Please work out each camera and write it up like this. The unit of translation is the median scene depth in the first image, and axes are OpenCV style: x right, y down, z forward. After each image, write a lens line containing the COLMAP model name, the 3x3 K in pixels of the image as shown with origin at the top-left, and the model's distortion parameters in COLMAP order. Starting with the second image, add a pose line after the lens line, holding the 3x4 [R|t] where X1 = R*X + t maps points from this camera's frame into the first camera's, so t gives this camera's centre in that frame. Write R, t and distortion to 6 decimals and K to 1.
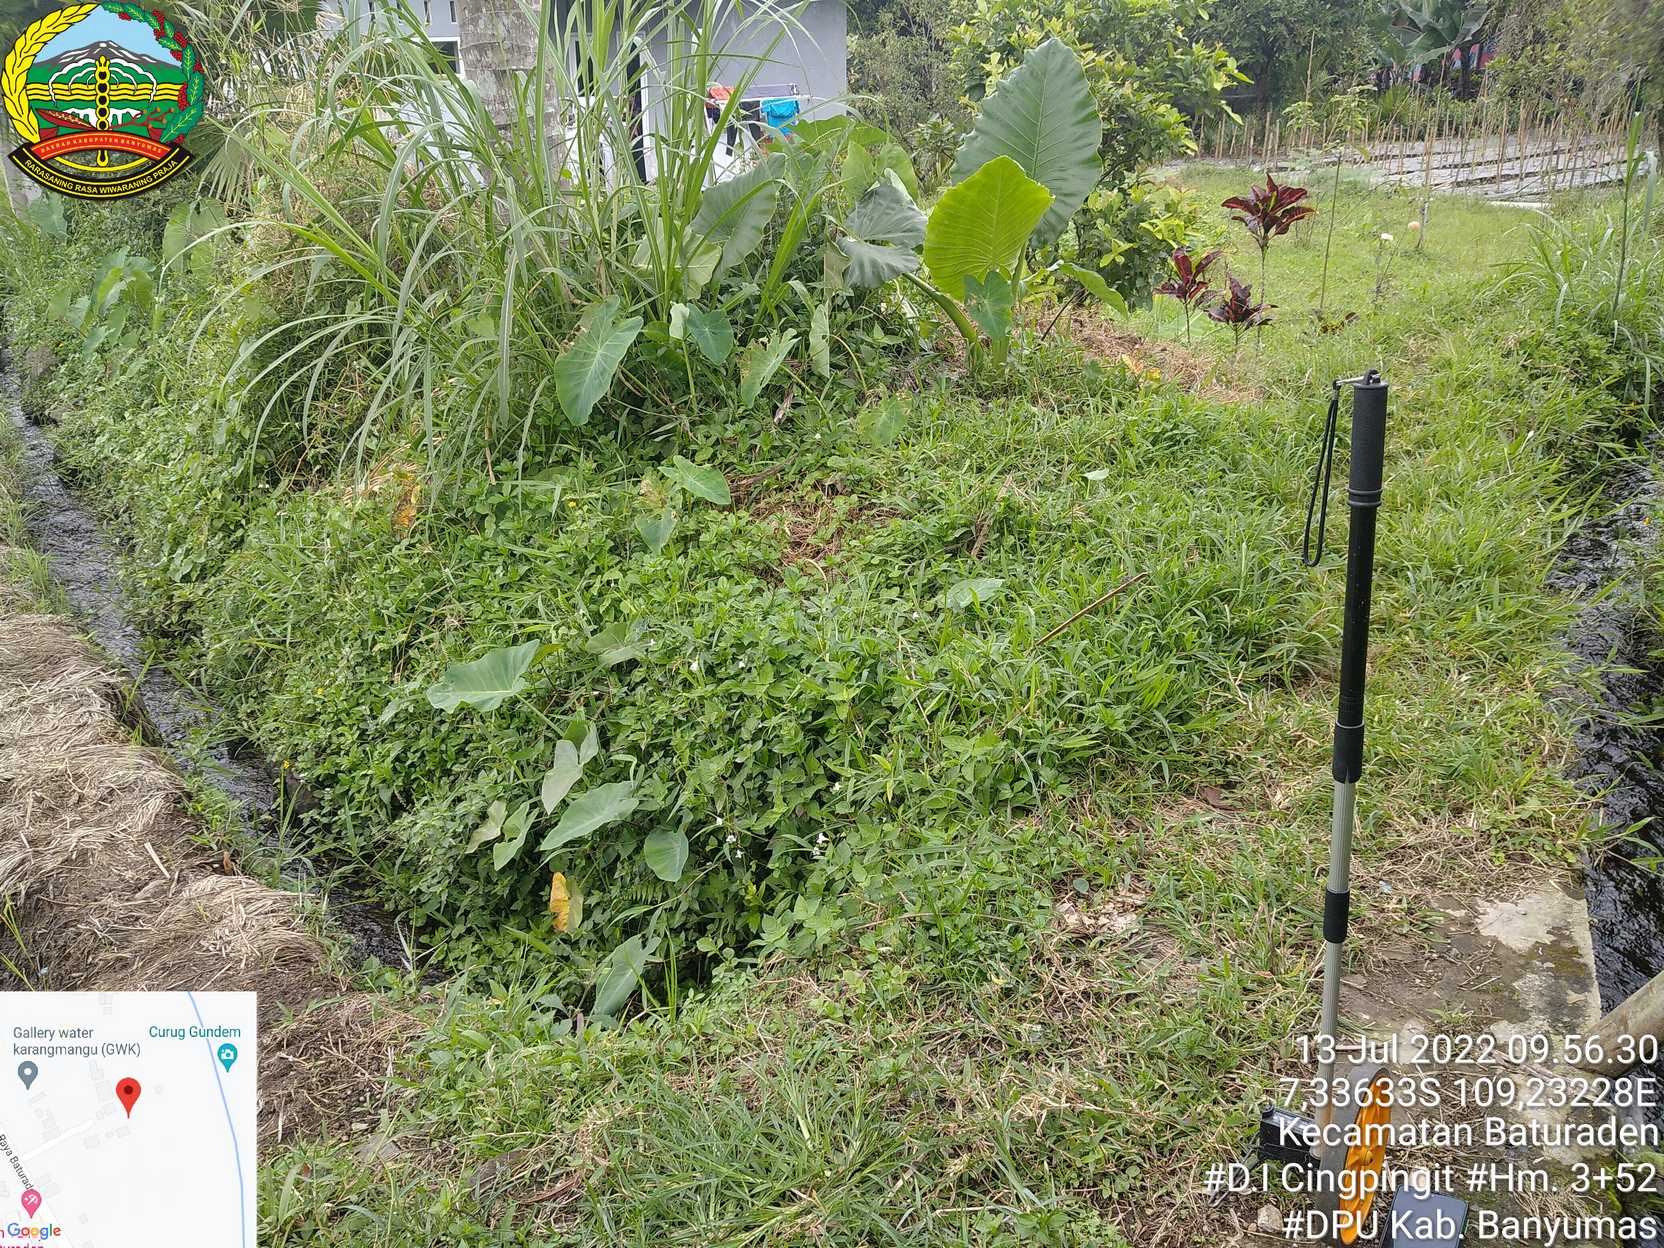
lens RADIAL K [[1401.1, 0, 823.8], [0, 1401.1, 656.3], [0, 0, 1]] dist [0.041946, -0.063307]
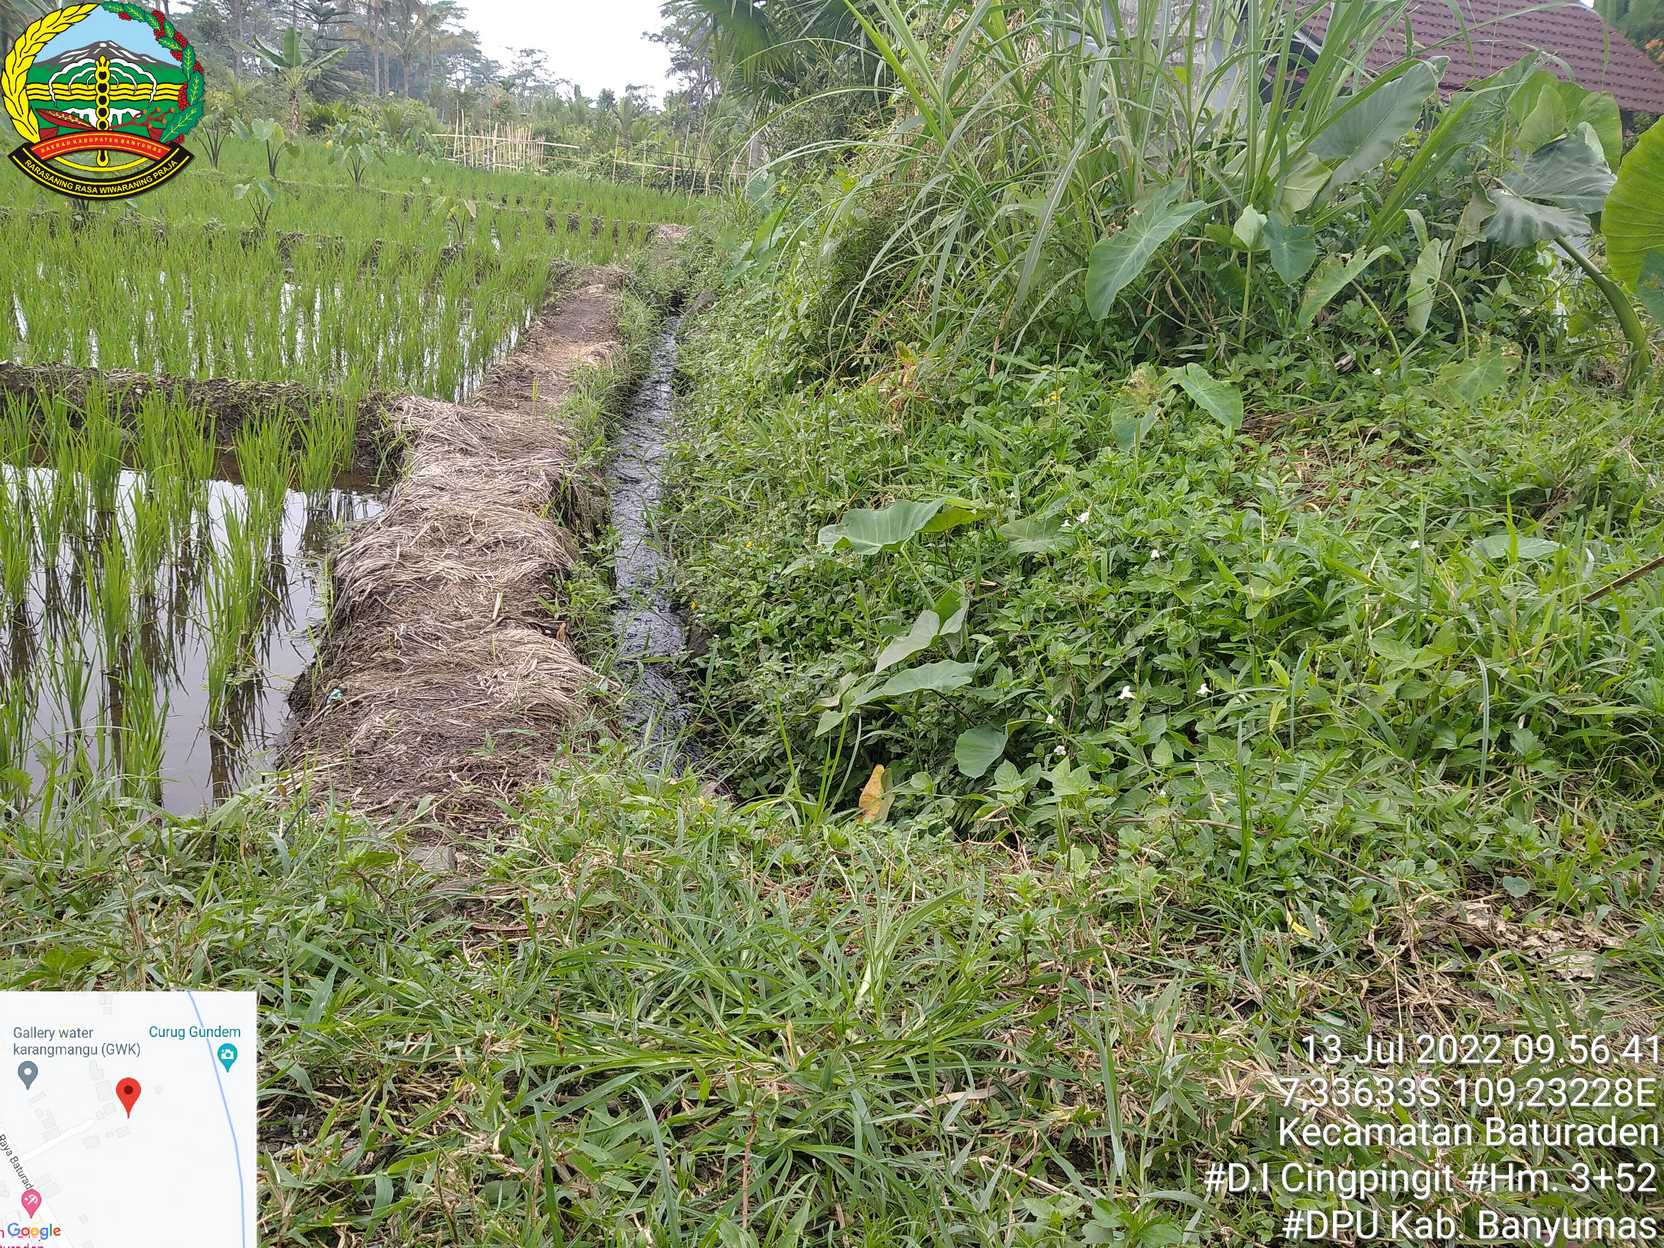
lens RADIAL K [[1401.1, 0, 822.1], [0, 1401.1, 640.5], [0, 0, 1]] dist [0.041946, -0.063307]
pose [[0.877845, 0.279537, -0.388905, 0.080687], [-0.309433, 0.950802, -0.015041, 0.103879], [0.365568, 0.133544, 0.921155, 0.202087]]
